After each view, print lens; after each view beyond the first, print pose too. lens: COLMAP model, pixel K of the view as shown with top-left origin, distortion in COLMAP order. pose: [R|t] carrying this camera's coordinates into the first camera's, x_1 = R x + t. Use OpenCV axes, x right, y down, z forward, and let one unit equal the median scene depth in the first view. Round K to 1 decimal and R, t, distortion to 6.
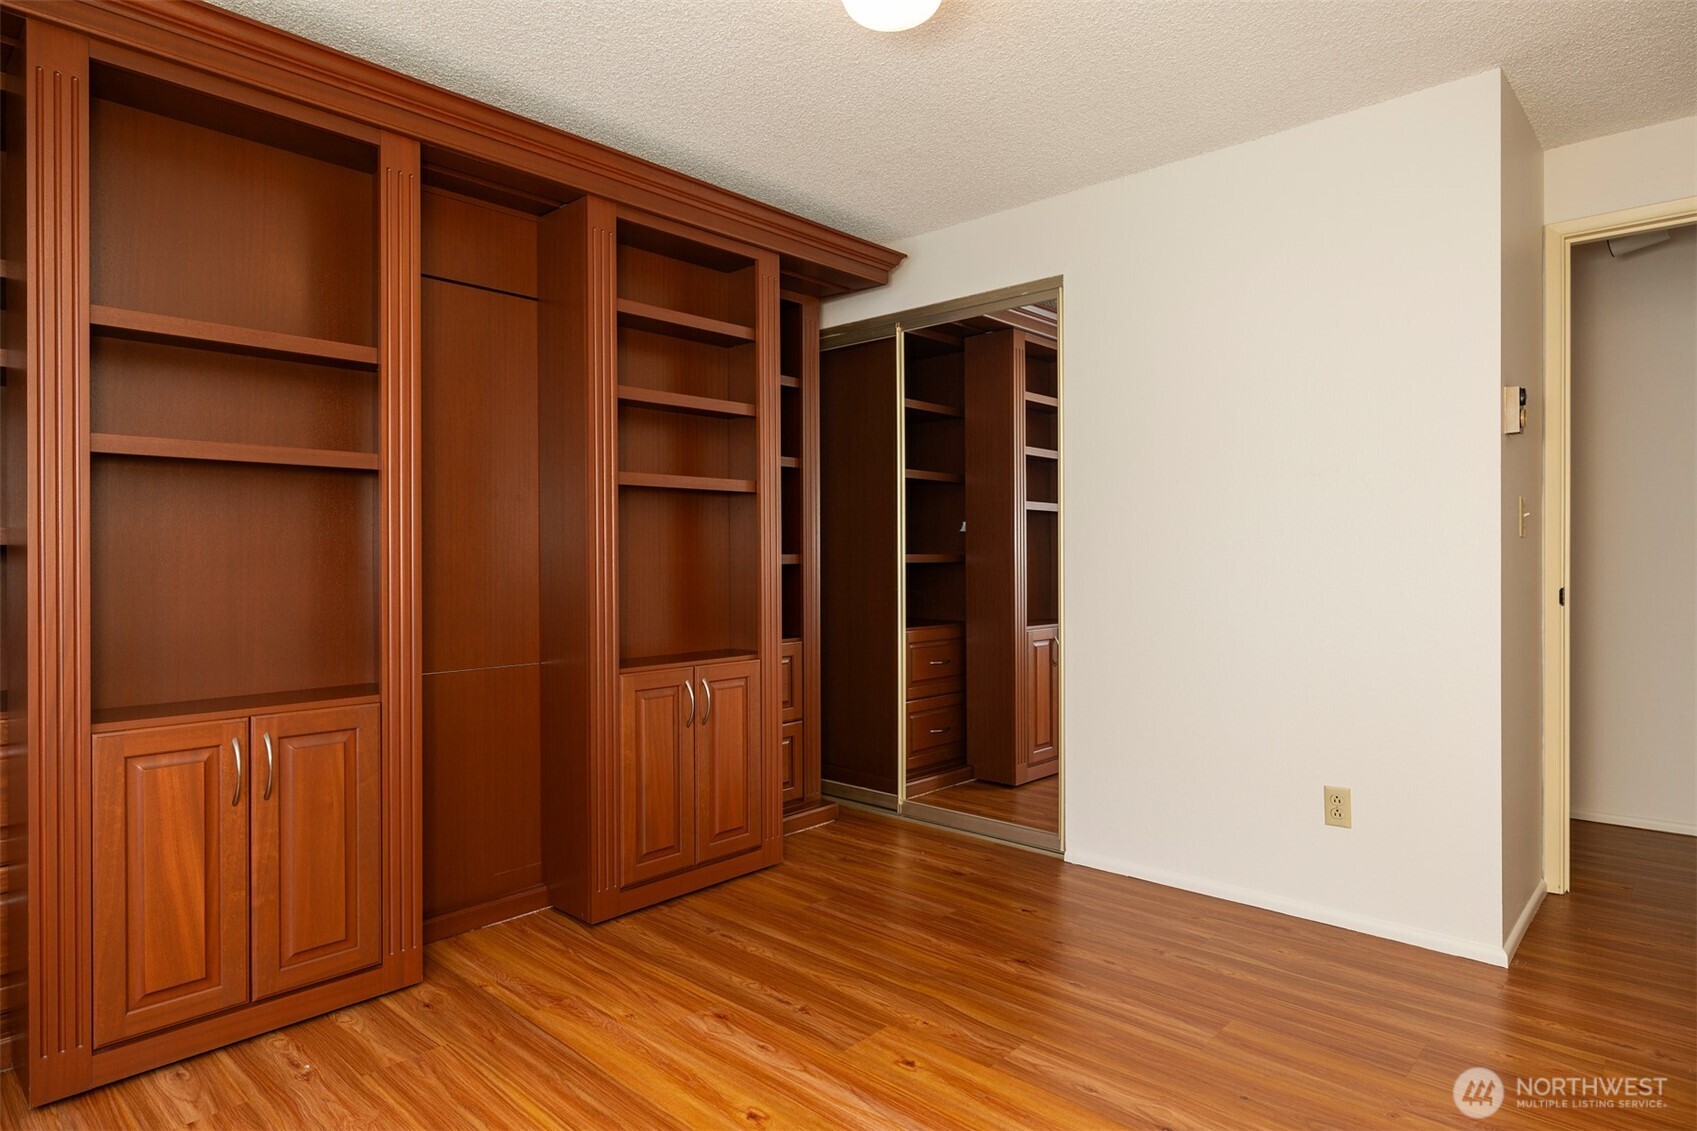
lens RADIAL K [[967.3, 0, 836.2], [0, 967.3, 560.5], [0, 0, 1]] dist [-0.008236, 0.004063]
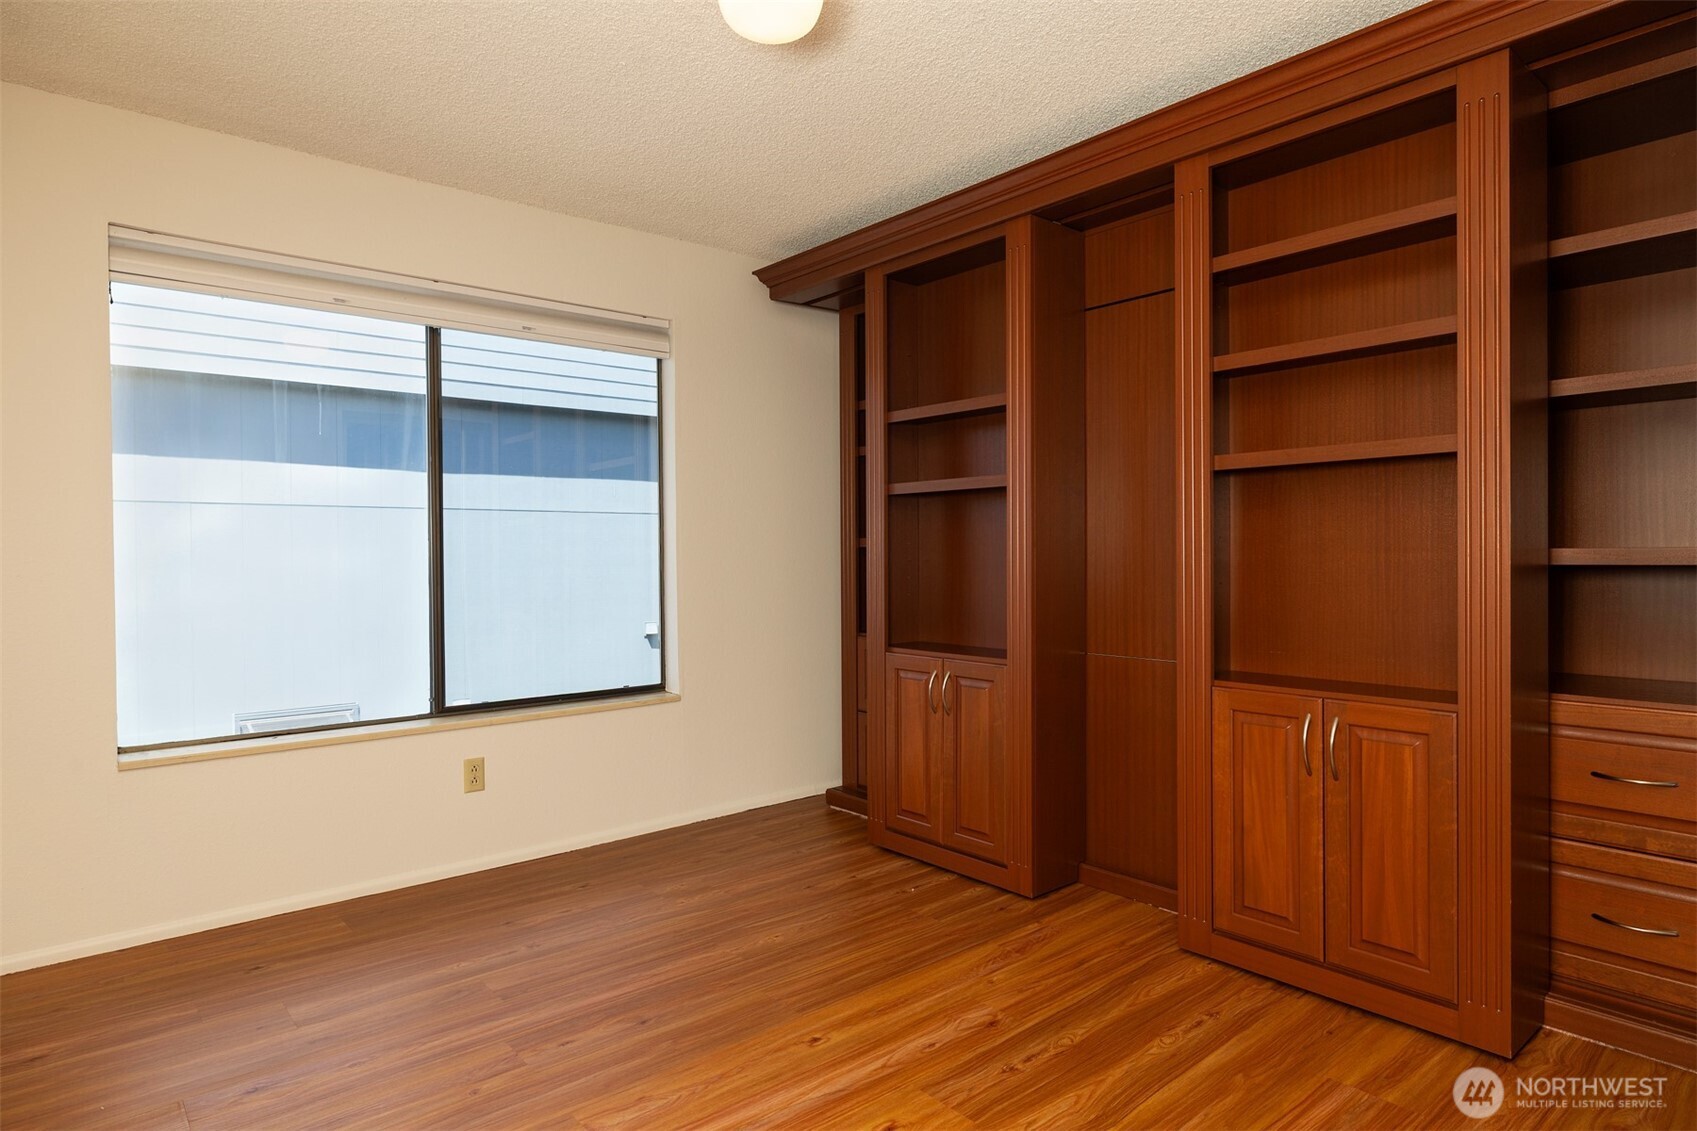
lens RADIAL K [[967.3, 0, 837.7], [0, 967.3, 560.9], [0, 0, 1]] dist [-0.008236, 0.004063]
pose [[-0.135367, 0.012455, -0.990717, 0.833959], [0.004019, 0.999920, 0.012021, -0.010034], [0.990787, -0.002354, -0.135406, 0.939765]]
